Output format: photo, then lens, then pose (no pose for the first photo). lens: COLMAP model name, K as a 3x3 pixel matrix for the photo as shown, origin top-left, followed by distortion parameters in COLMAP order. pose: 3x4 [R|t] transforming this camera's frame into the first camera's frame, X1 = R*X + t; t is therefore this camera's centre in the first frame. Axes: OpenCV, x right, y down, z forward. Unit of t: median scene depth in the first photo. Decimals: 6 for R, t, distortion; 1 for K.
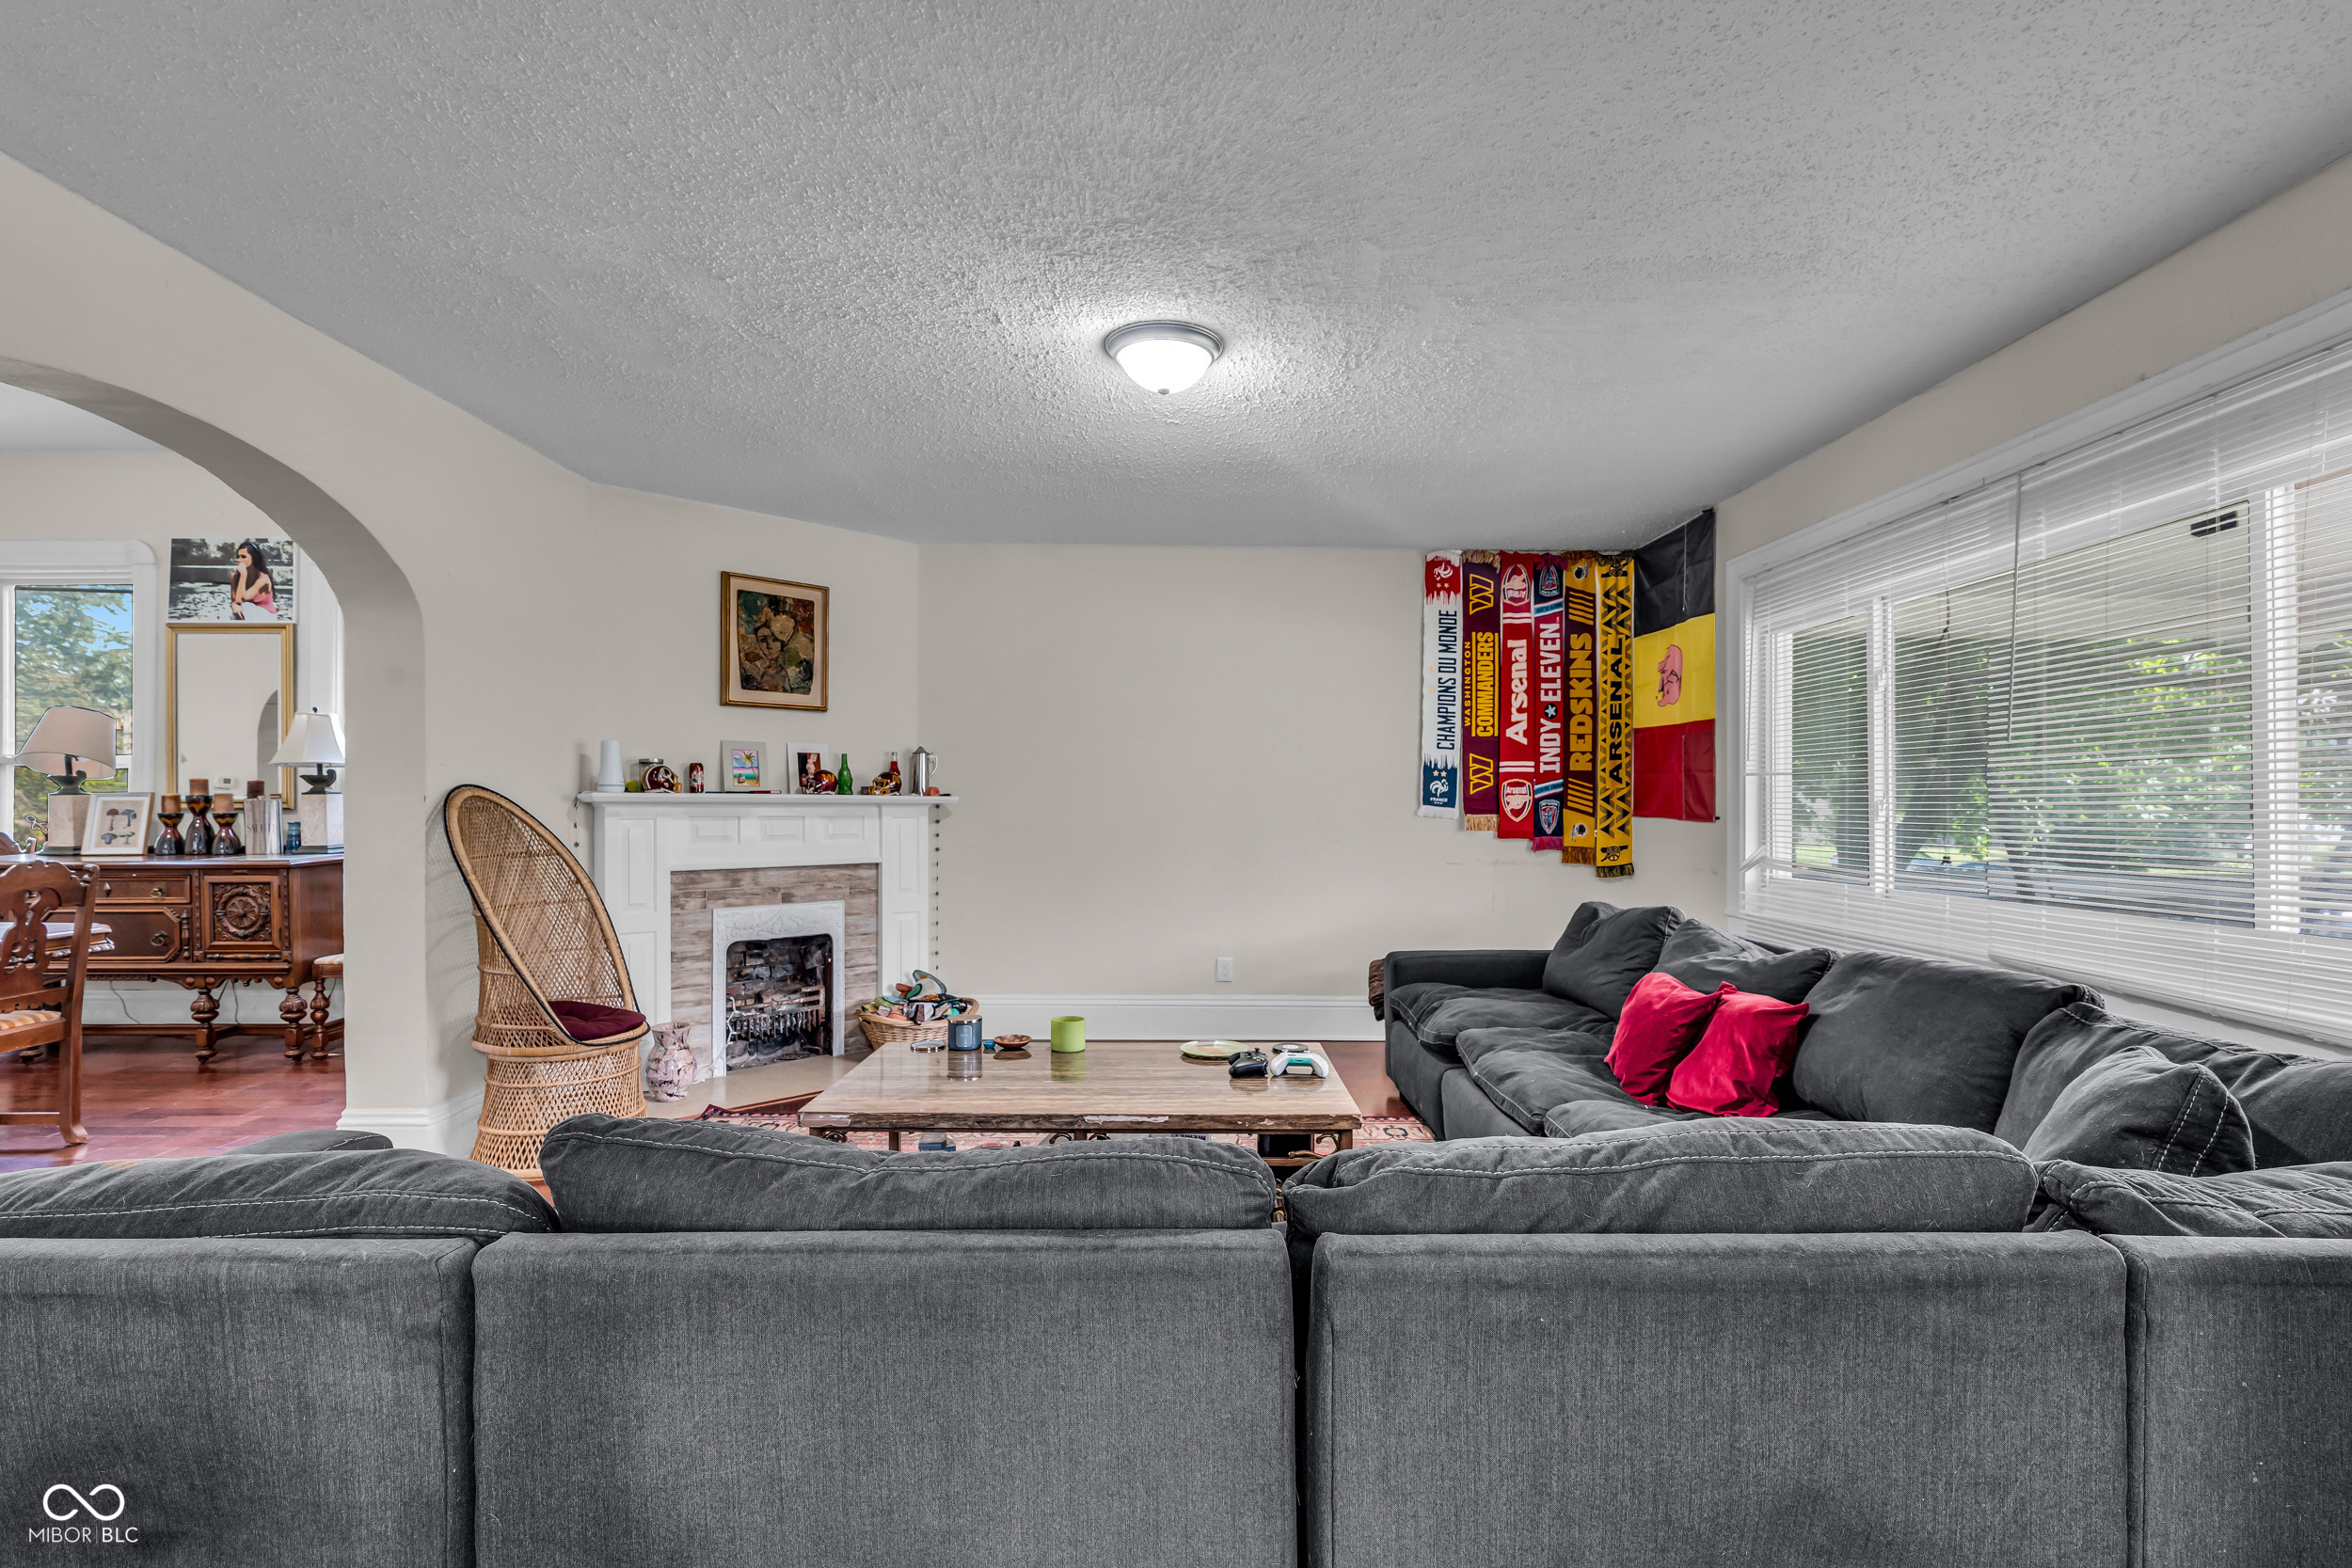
lens RADIAL K [[1071.9, 0, 1179.9], [0, 1071.9, 810.1], [0, 0, 1]] dist [0.000249, 0.000005]
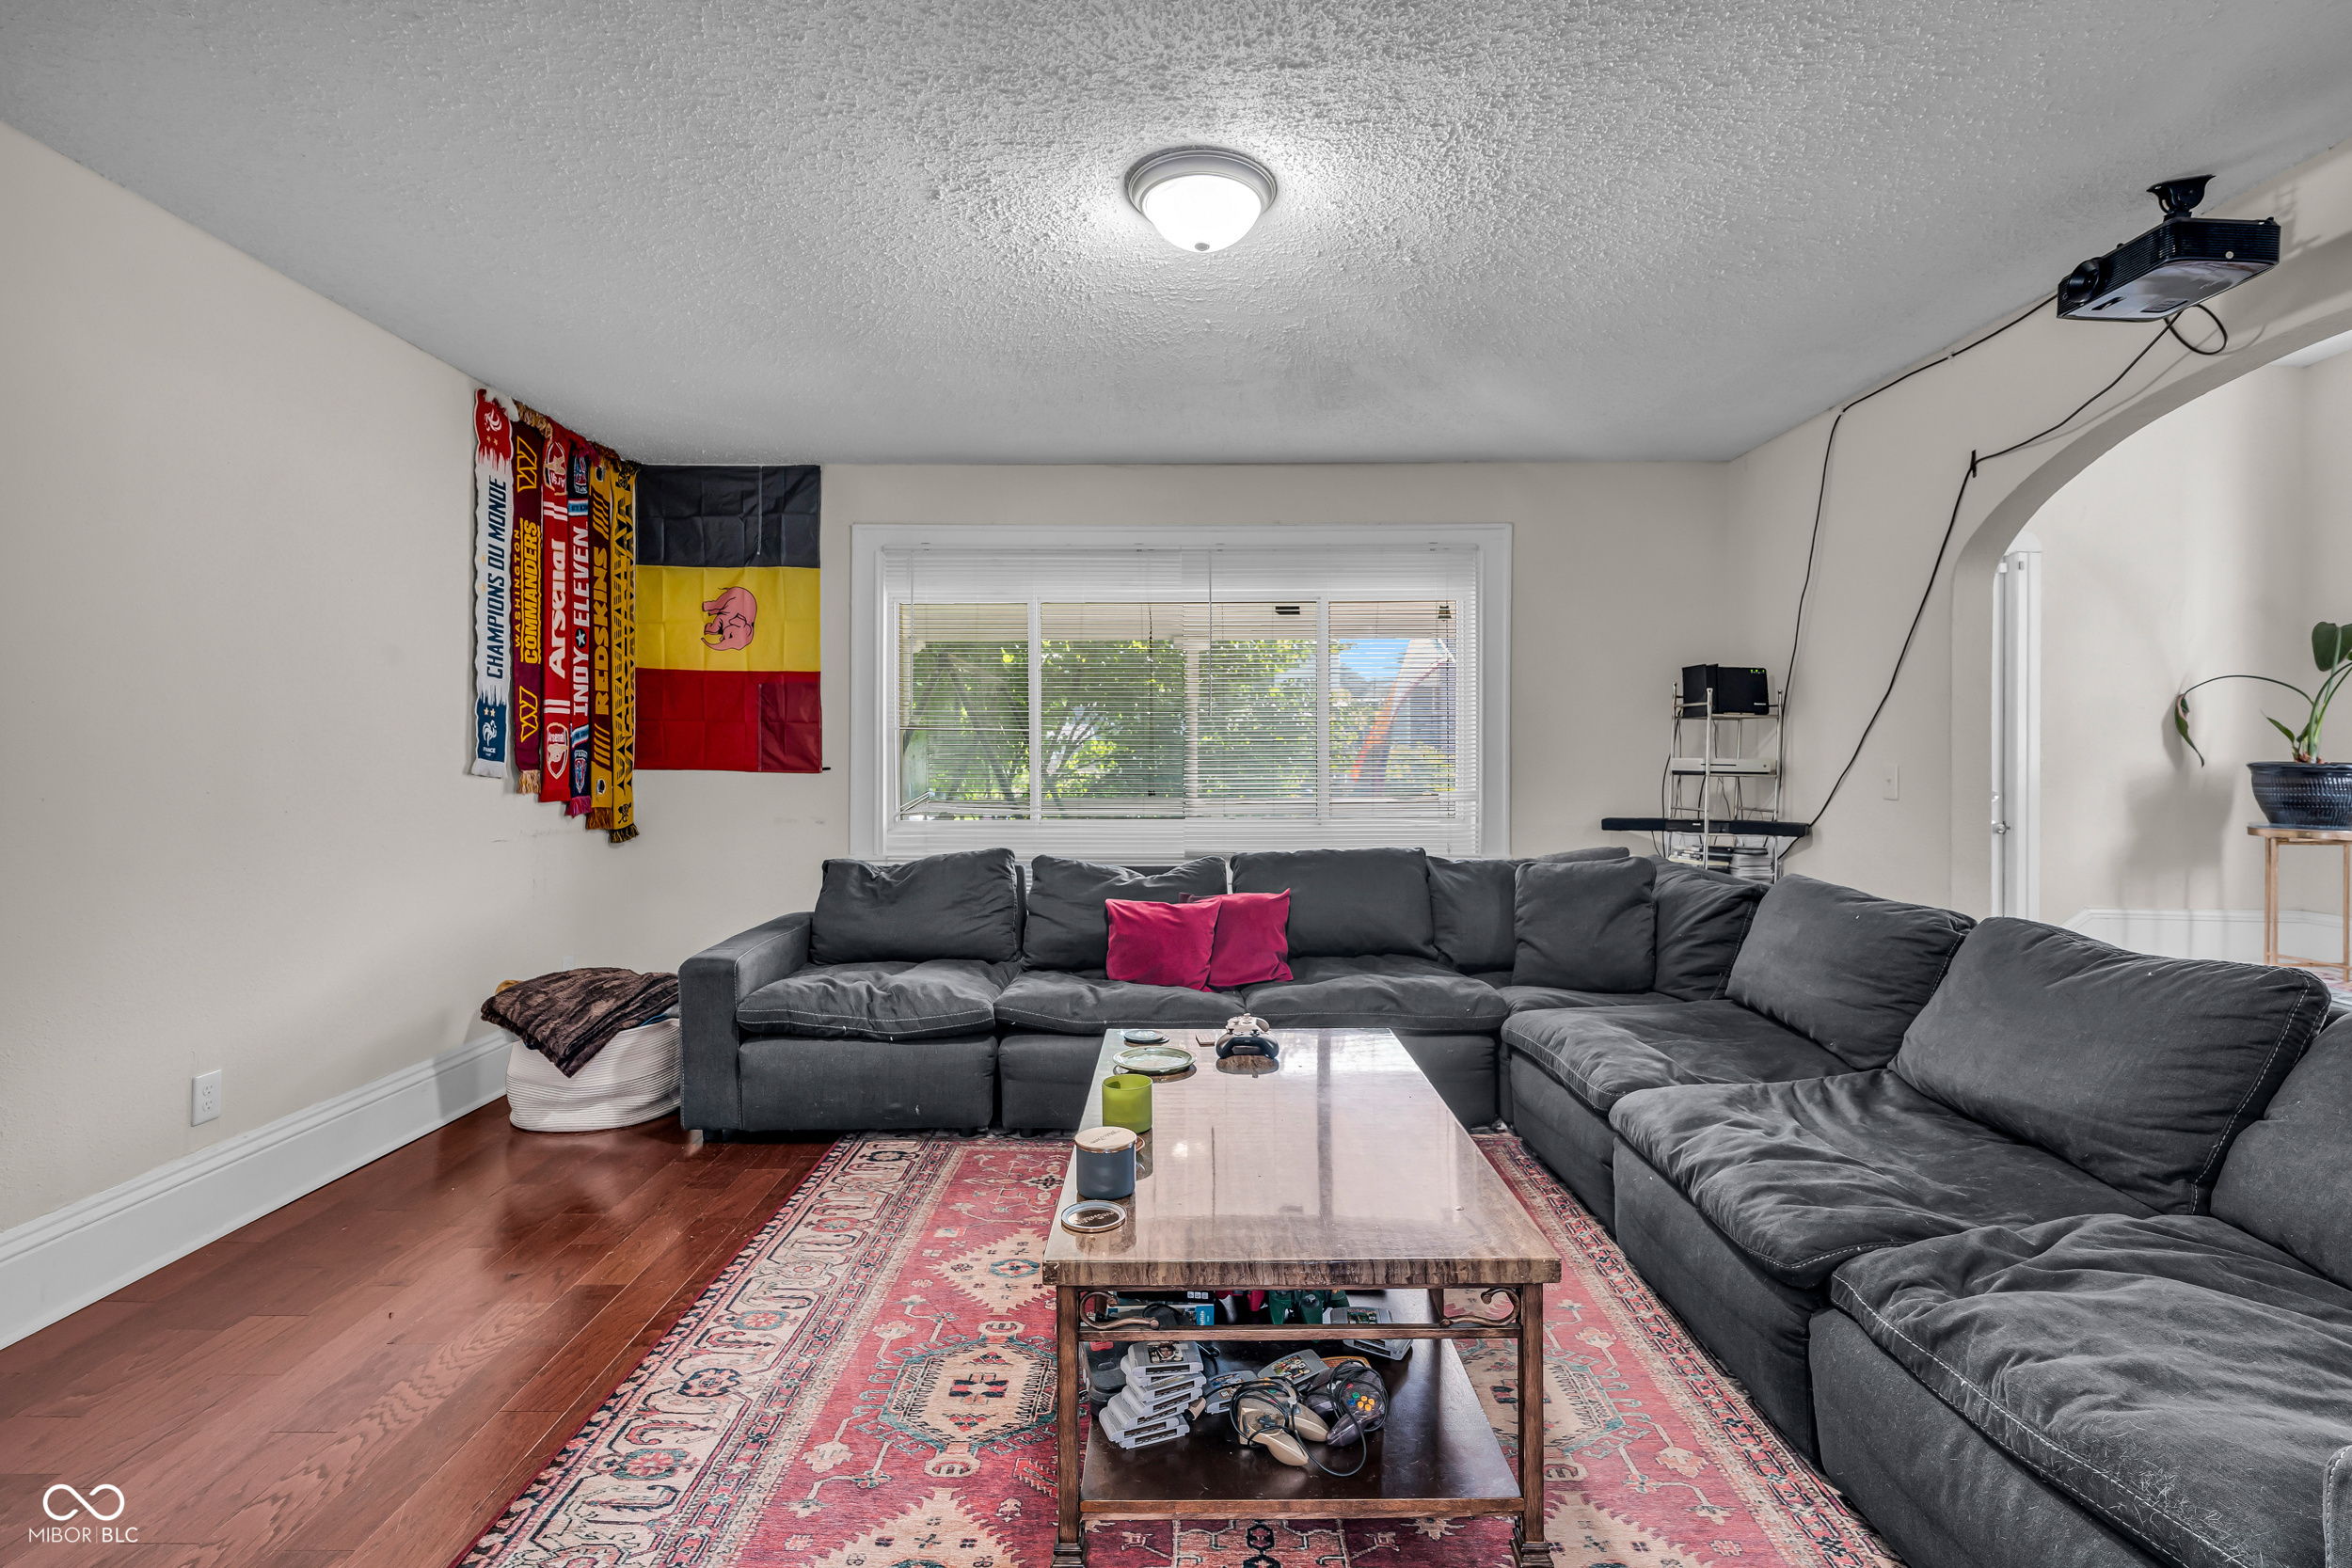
lens RADIAL K [[1077.3, 0, 1176.2], [0, 1077.3, 753.4], [0, 0, 1]] dist [-0.001760, -0.000225]
pose [[0.006806, -0.002766, 0.999973, -0.448510], [0.003851, 0.999989, 0.002740, -0.007640], [-0.999969, 0.003832, 0.006817, 0.554438]]
